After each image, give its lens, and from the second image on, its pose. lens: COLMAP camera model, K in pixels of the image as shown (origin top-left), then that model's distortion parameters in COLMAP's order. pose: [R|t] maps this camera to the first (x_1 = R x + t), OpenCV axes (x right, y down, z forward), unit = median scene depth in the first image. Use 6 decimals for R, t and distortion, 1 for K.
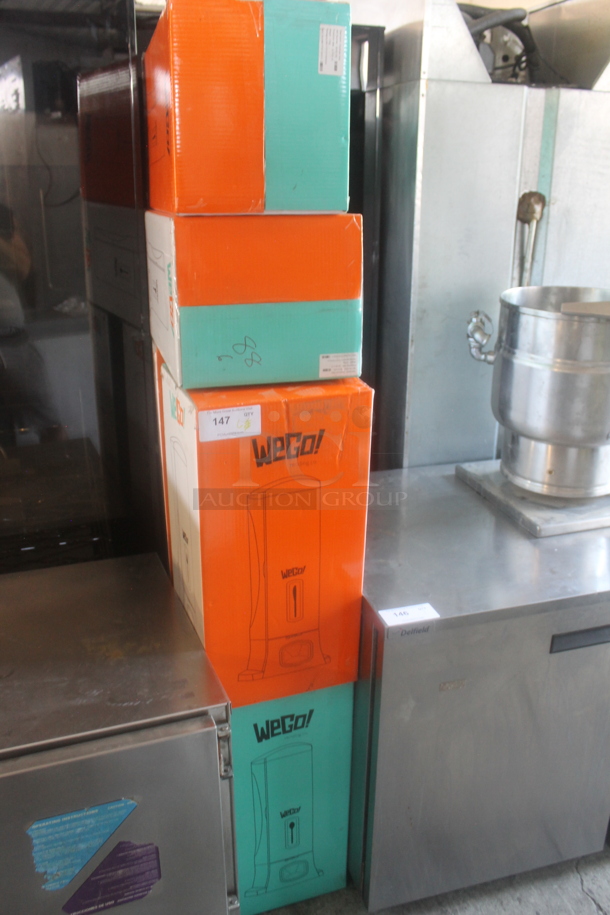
lens RADIAL K [[781.9, 0, 305.0], [0, 781.9, 457.5], [0, 0, 1]] dist [-0.163687, 0.132255]
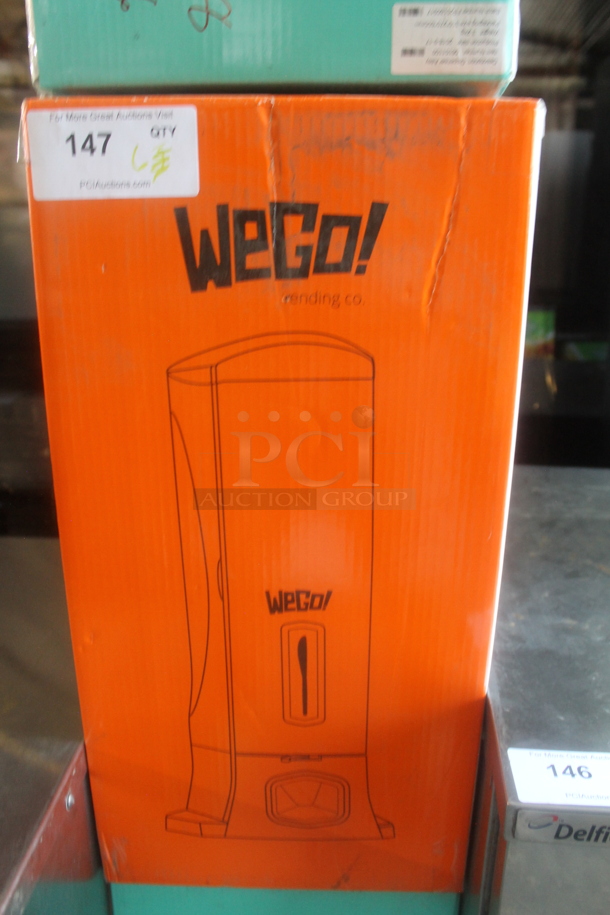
lens RADIAL K [[781.9, 0, 305.0], [0, 781.9, 457.5], [0, 0, 1]] dist [-0.163687, 0.132255]
pose [[0.928014, 0.109903, -0.355965, 0.118185], [-0.133673, 0.990101, -0.042800, 0.090920], [0.347737, 0.087302, 0.933519, 0.623127]]
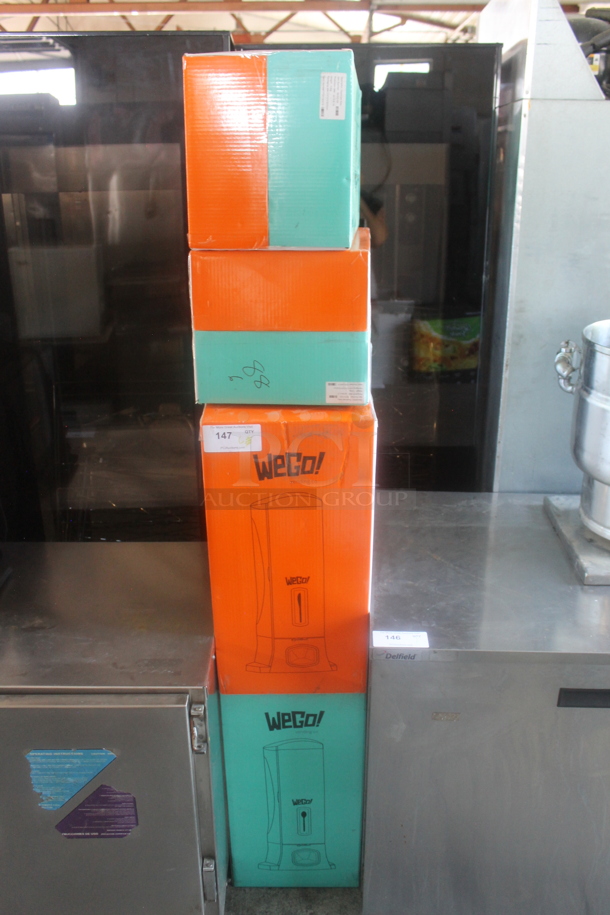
lens RADIAL K [[781.9, 0, 305.0], [0, 781.9, 457.5], [0, 0, 1]] dist [-0.163687, 0.132255]
pose [[0.940838, 0.113281, -0.319360, 0.313977], [-0.107261, 0.993563, 0.036437, -0.060147], [0.321432, -0.000026, 0.946933, -0.009485]]
